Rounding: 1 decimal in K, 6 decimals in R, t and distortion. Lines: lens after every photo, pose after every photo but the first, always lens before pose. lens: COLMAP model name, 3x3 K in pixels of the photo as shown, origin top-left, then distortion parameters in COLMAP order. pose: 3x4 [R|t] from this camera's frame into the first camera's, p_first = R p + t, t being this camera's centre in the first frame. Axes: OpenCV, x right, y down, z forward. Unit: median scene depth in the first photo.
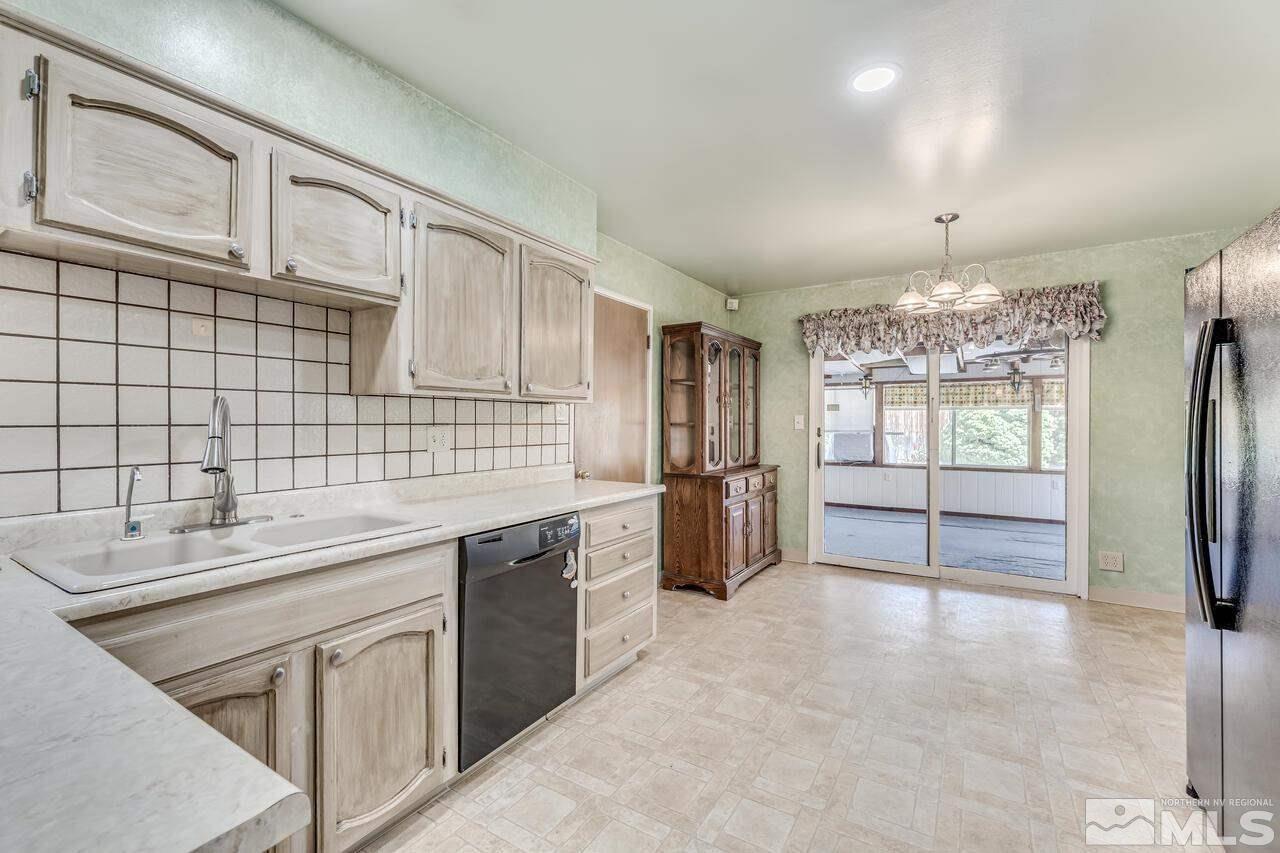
lens RADIAL K [[541.8, 0, 643.1], [0, 541.8, 433.1], [0, 0, 1]] dist [0.000181, -0.000200]
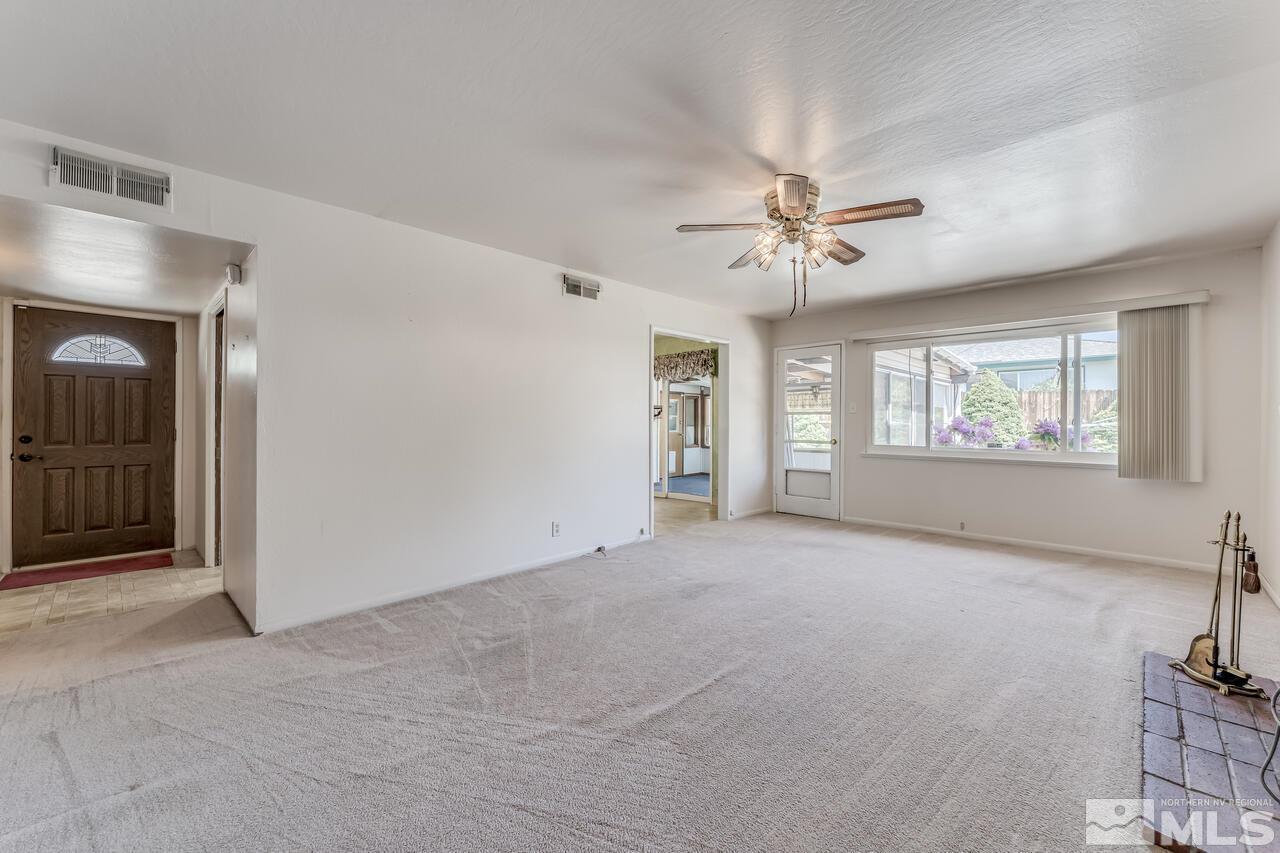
lens RADIAL K [[514.5, 0, 647.7], [0, 514.5, 420.0], [0, 0, 1]] dist [0.004082, -0.000015]
pose [[0.977958, -0.002867, -0.208781, 0.833836], [-0.002545, 0.999668, -0.025652, 0.032241], [0.208785, 0.025618, 0.977626, -0.770100]]
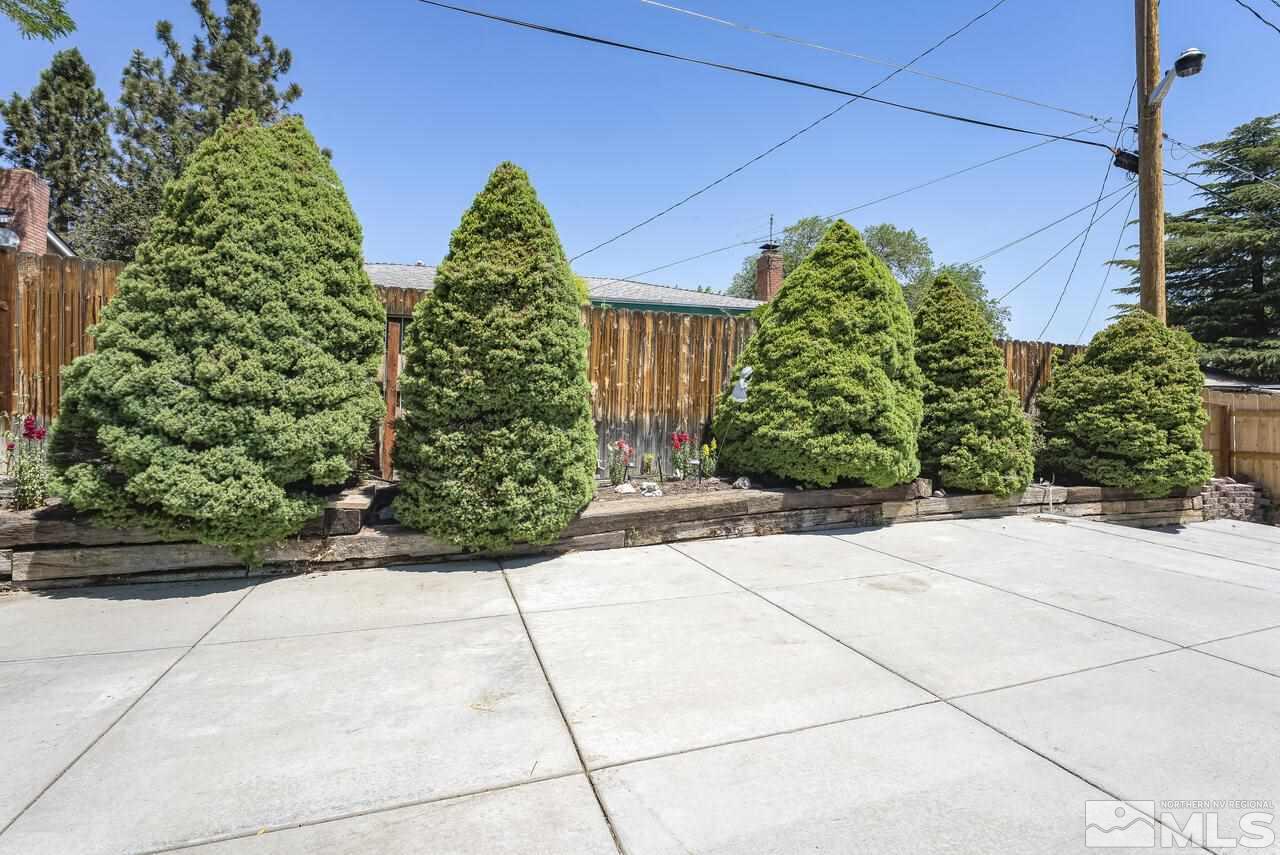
lens RADIAL K [[599.6, 0, 630.5], [0, 599.6, 389.4], [0, 0, 1]] dist [-0.011028, 0.000193]
pose [[0.616699, 0.020566, 0.786931, 0.378048], [0.022545, 0.998787, -0.043770, 0.007735], [-0.786876, 0.044734, 0.615487, 2.210075]]
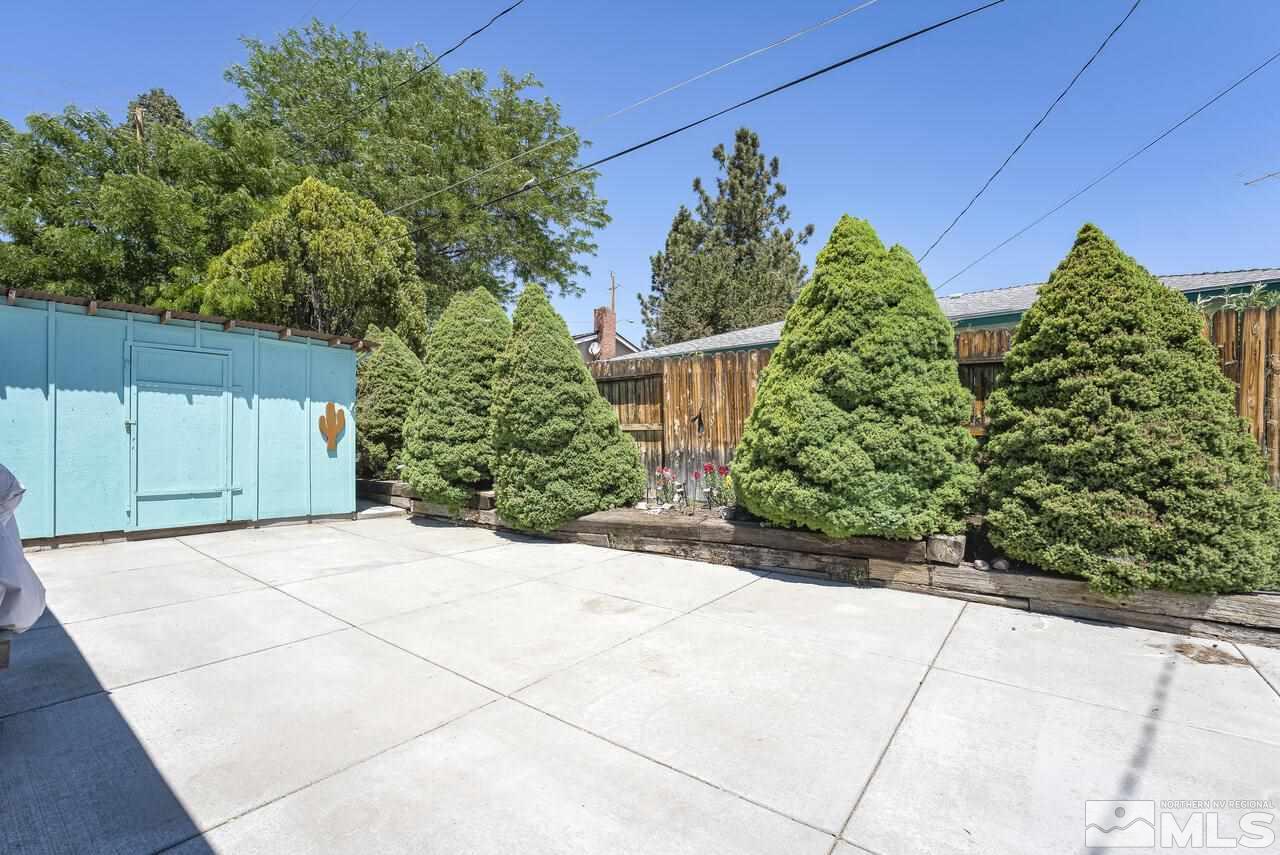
lens RADIAL K [[552.5, 0, 642.1], [0, 552.5, 438.8], [0, 0, 1]] dist [-0.020361, -0.000230]
pose [[0.996027, -0.008539, -0.088637, 1.463361], [0.006086, 0.999592, -0.027914, 0.025020], [0.088839, 0.027264, 0.995673, 1.578268]]
